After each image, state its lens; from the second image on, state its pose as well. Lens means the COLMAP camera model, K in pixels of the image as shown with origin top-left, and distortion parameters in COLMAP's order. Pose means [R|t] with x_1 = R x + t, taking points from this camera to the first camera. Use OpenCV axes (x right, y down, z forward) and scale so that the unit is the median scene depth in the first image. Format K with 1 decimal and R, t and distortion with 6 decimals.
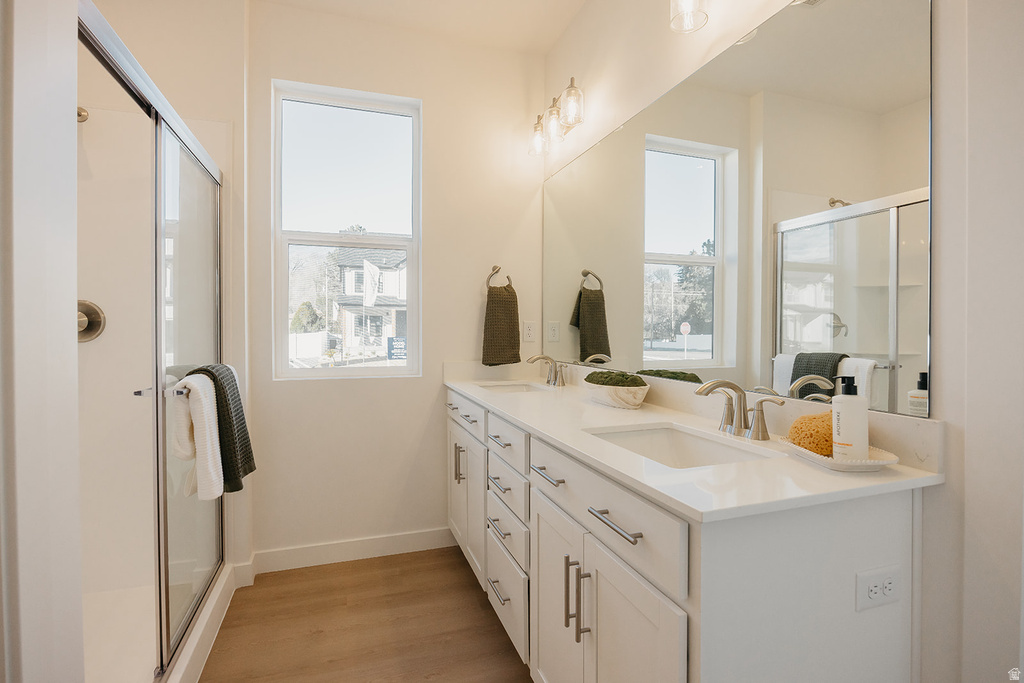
lens RADIAL K [[494.7, 0, 518.9], [0, 494.7, 335.1], [0, 0, 1]] dist [-0.010308, -0.001075]
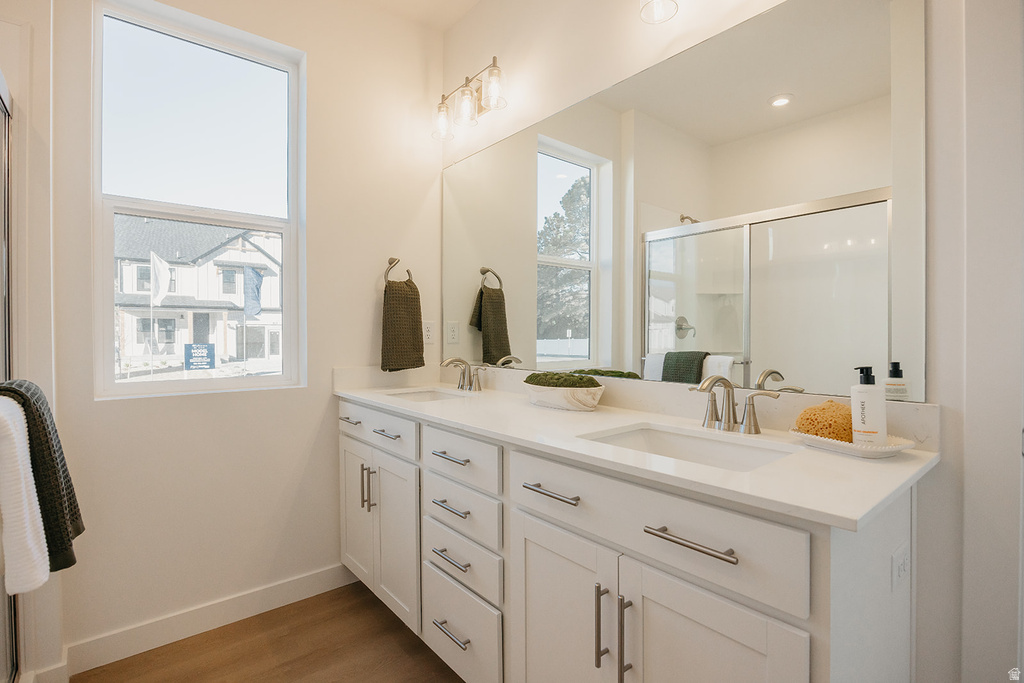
lens RADIAL K [[494.7, 0, 536.7], [0, 494.7, 337.2], [0, 0, 1]] dist [-0.010308, -0.001075]
pose [[0.936982, -0.006630, 0.349316, -0.129118], [0.008049, 0.999964, -0.002611, 0.006341], [-0.349286, 0.005258, 0.937002, 0.096538]]
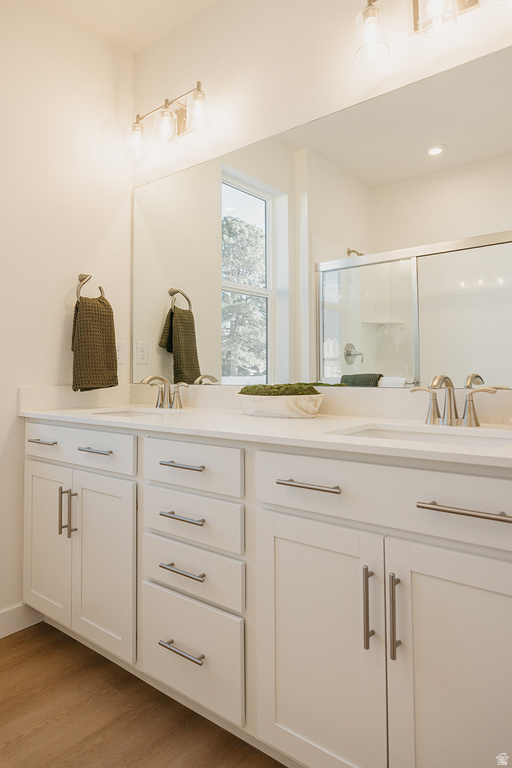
lens RADIAL K [[490.6, 0, 284.0], [0, 490.6, 342.8], [0, 0, 1]] dist [-0.001772, -0.005237]
pose [[0.851728, 0.016536, 0.523723, -0.216730], [0.016773, 0.998129, -0.058792, 0.037521], [-0.523715, 0.058859, 0.849858, 0.124722]]
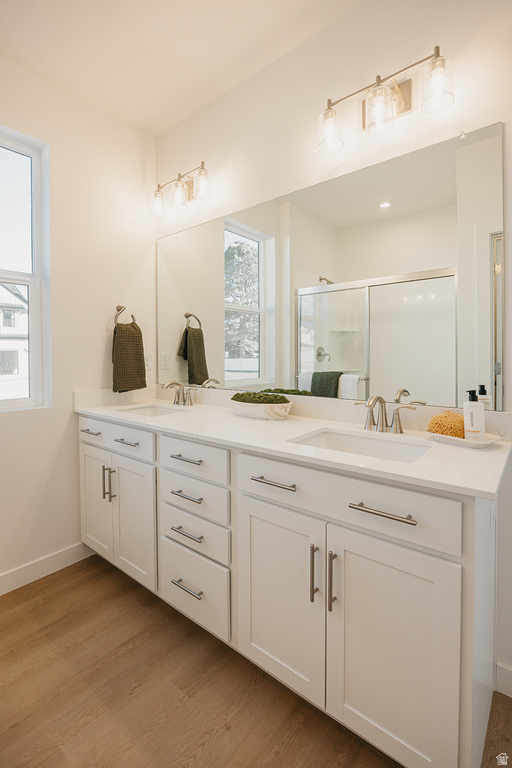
lens RADIAL K [[356.5, 0, 275.0], [0, 356.5, 358.4], [0, 0, 1]] dist [-0.015528, 0.001088]
pose [[0.854357, -0.010439, 0.519582, -0.191022], [0.012792, 0.999918, -0.000944, -0.011842], [-0.519529, 0.007453, 0.854420, 0.117802]]
